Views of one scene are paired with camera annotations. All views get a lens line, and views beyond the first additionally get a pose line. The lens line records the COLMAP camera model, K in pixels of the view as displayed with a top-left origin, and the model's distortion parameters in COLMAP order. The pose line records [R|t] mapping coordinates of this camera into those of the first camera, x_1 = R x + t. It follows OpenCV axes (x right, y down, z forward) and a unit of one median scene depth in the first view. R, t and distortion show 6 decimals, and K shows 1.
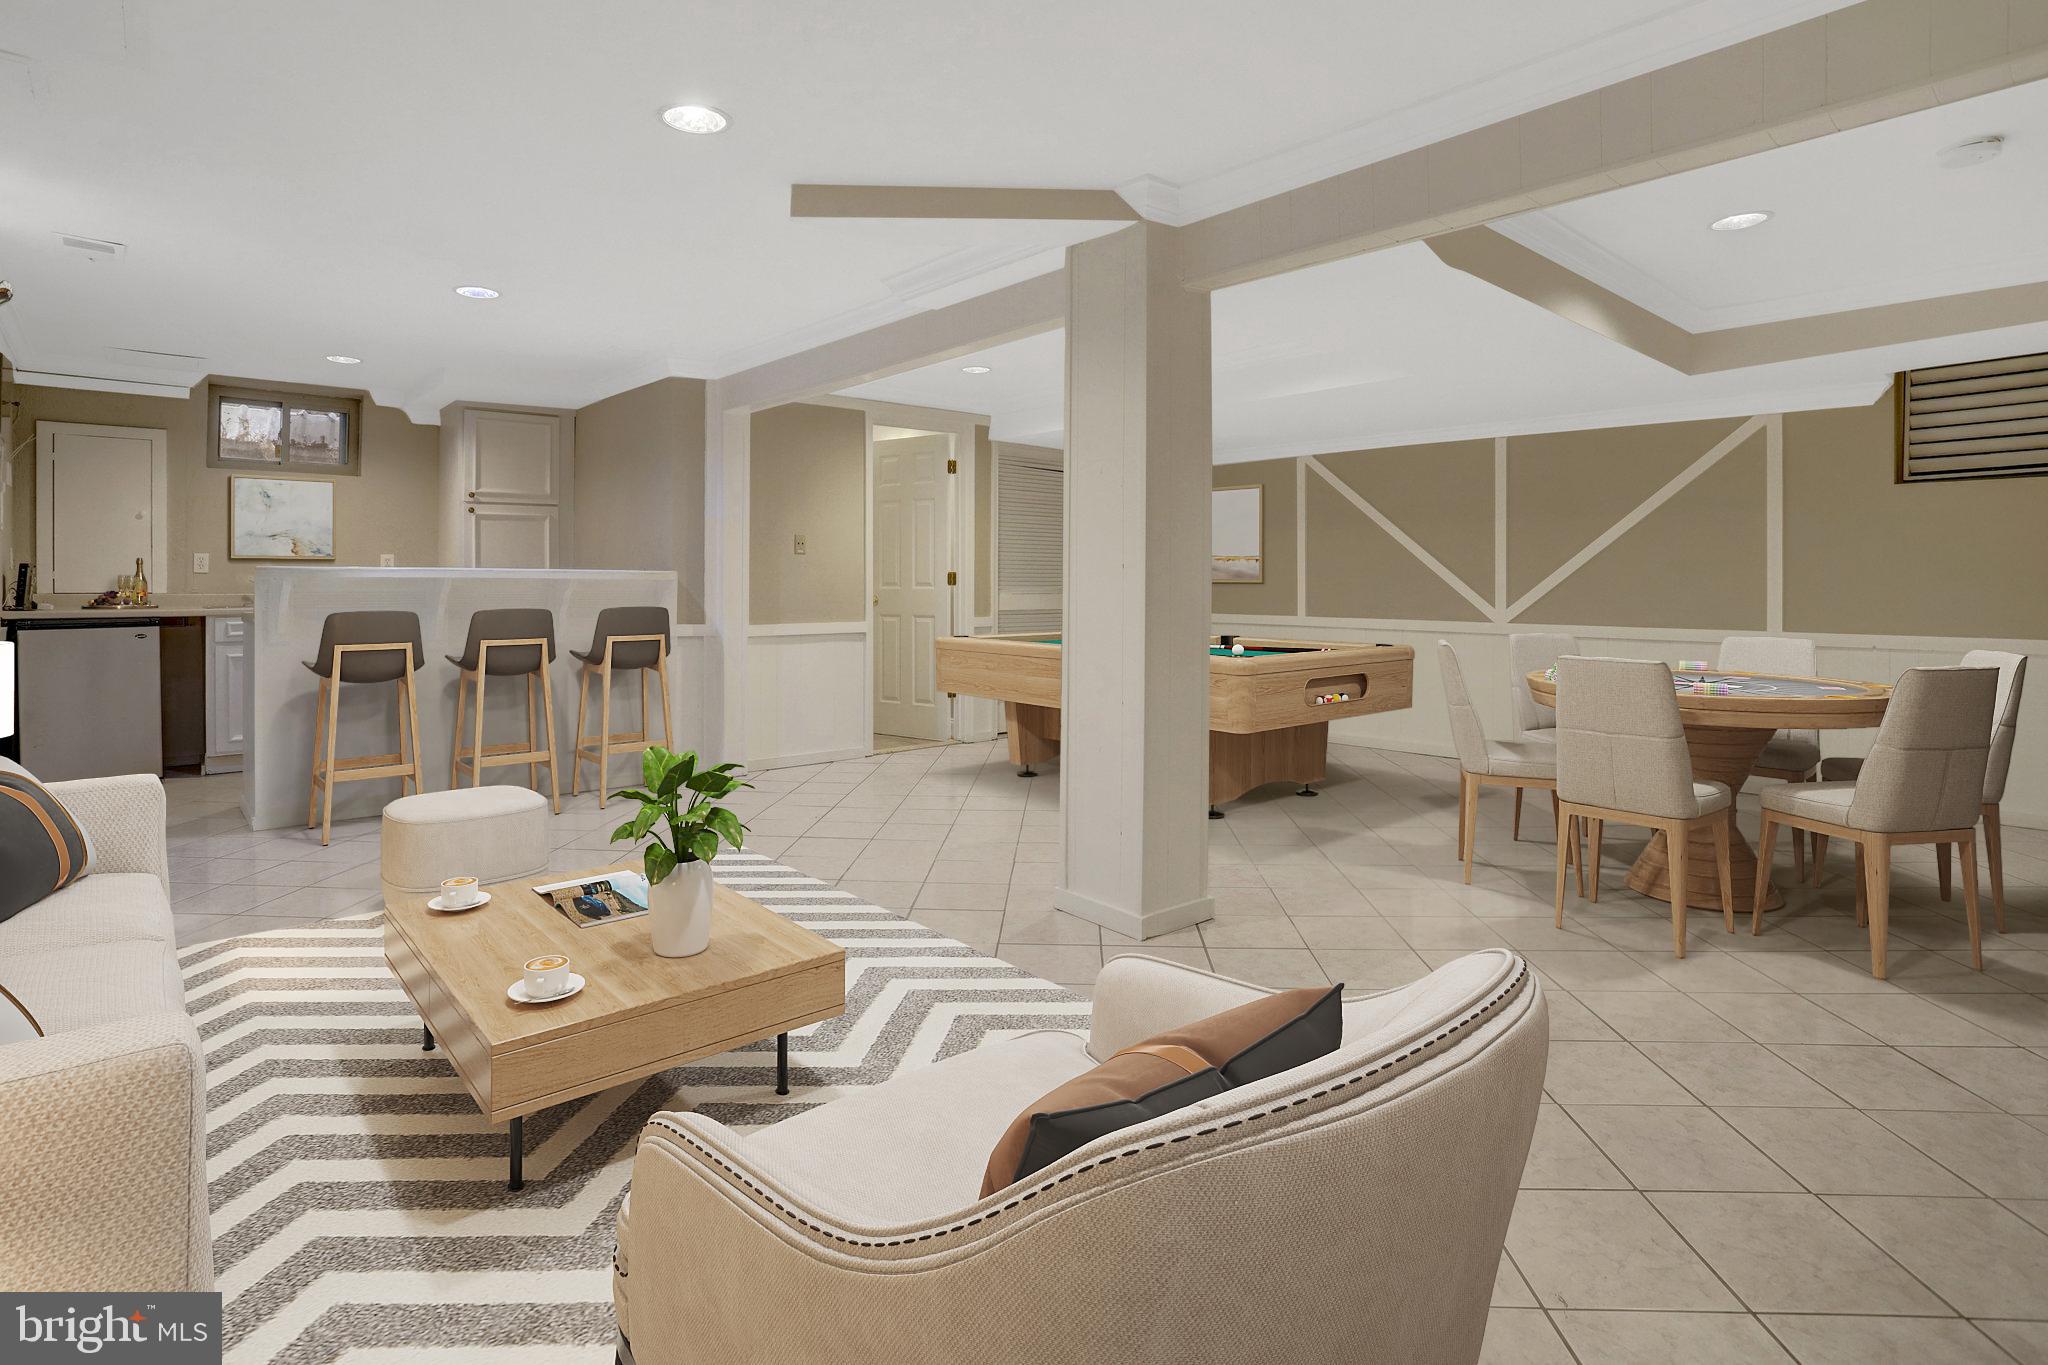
lens RADIAL K [[1051.2, 0, 1044.2], [0, 1051.2, 627.2], [0, 0, 1]] dist [-0.042378, 0.018498]
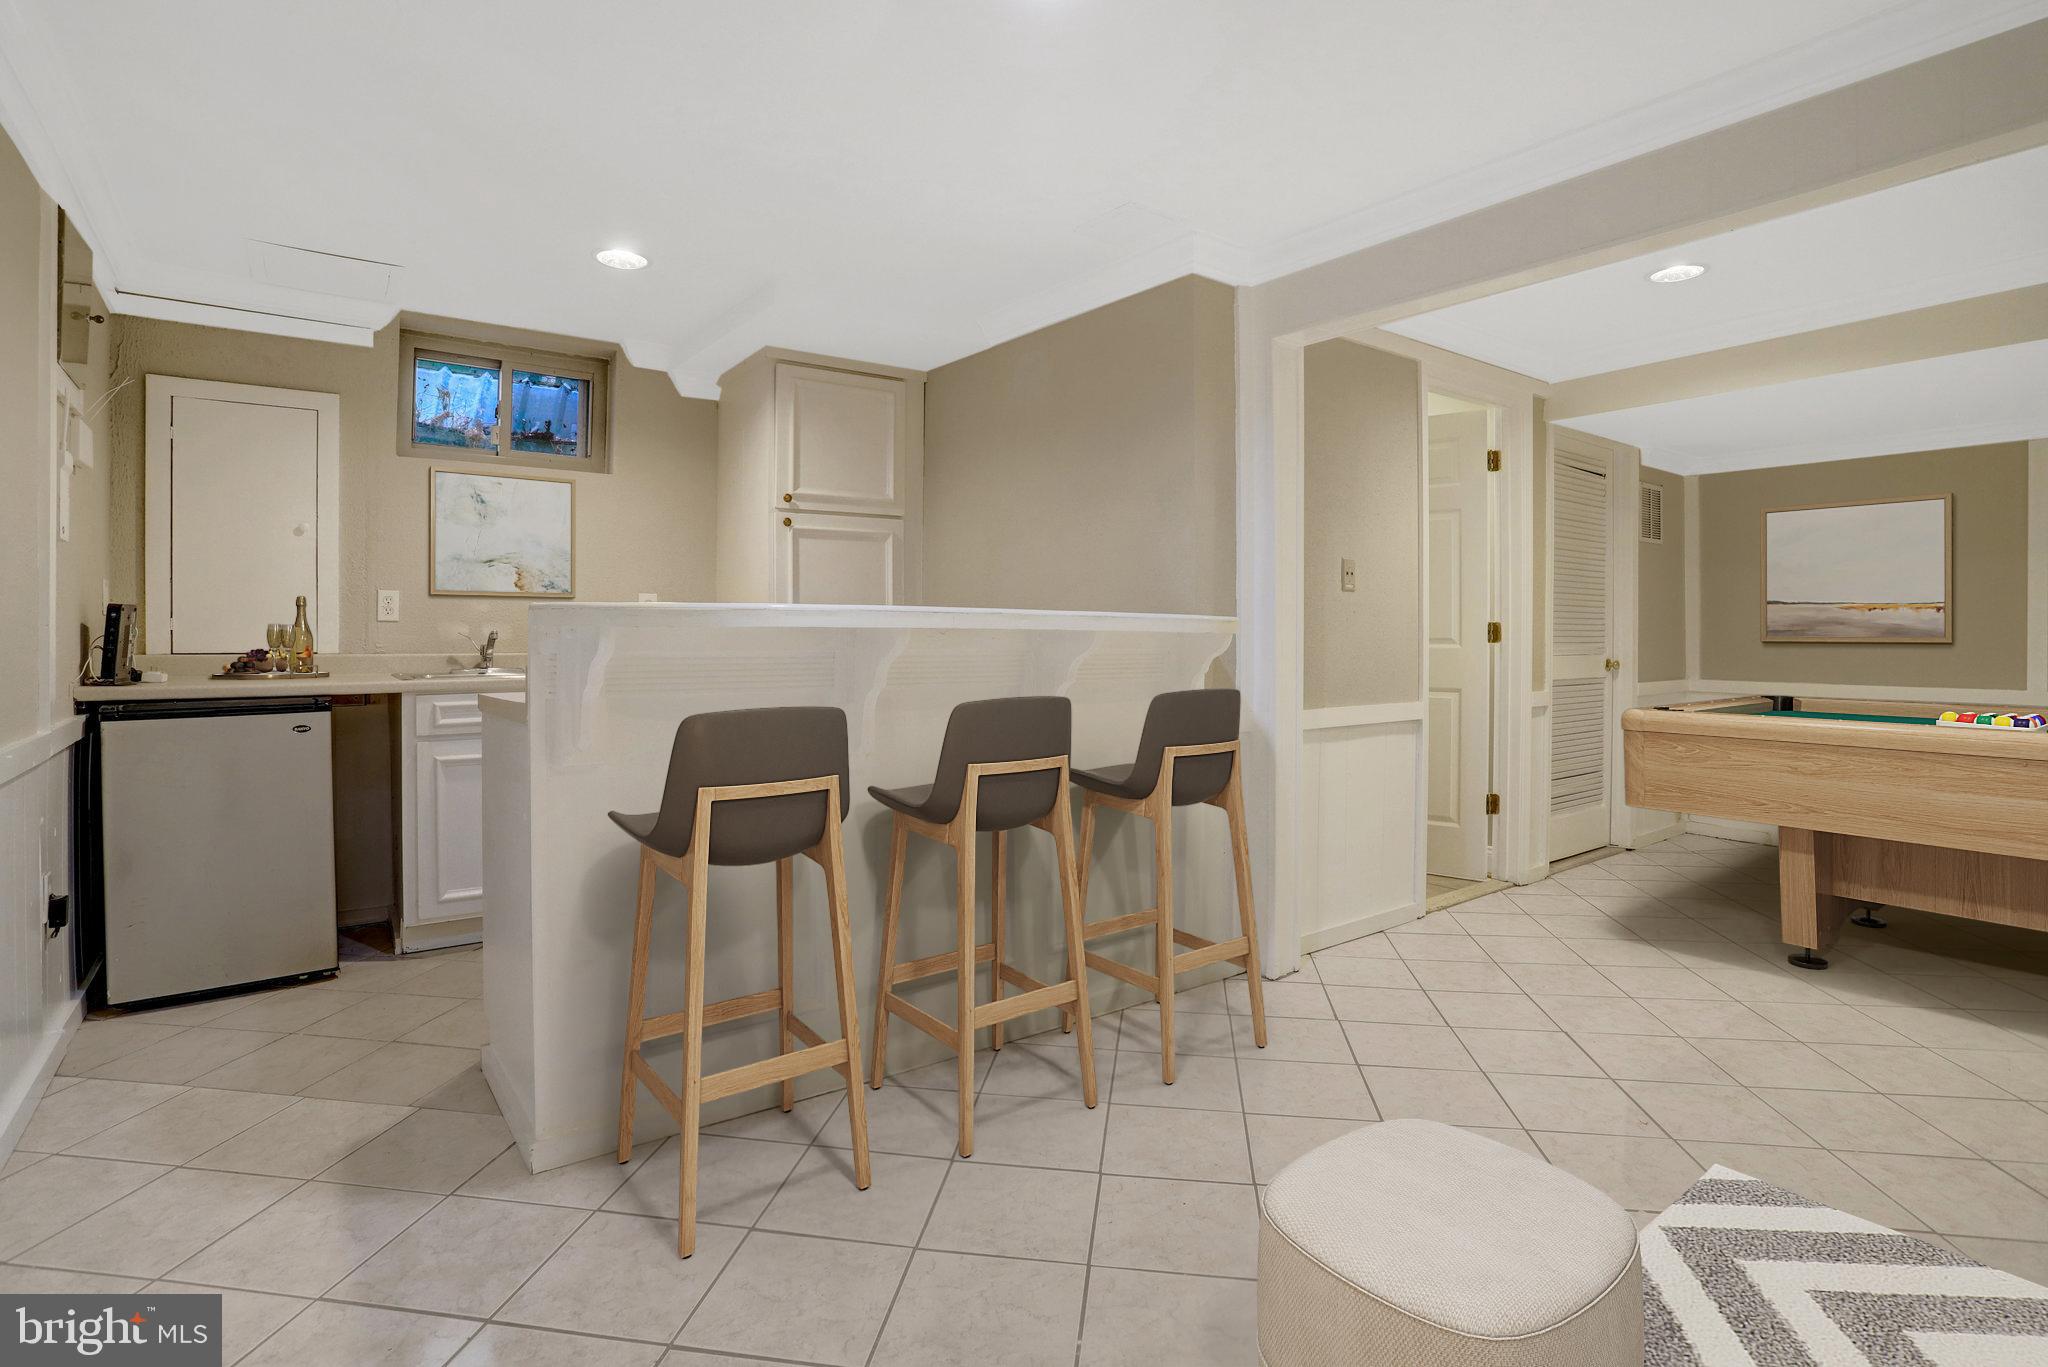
lens RADIAL K [[1004.8, 0, 1024.0], [0, 1004.8, 683.5], [0, 0, 1]] dist [-0.054243, 0.017965]
pose [[0.996467, 0.006502, -0.083732, -0.376412], [-0.005816, 0.999948, 0.008432, -0.021221], [0.083782, -0.007915, 0.996453, 0.426605]]
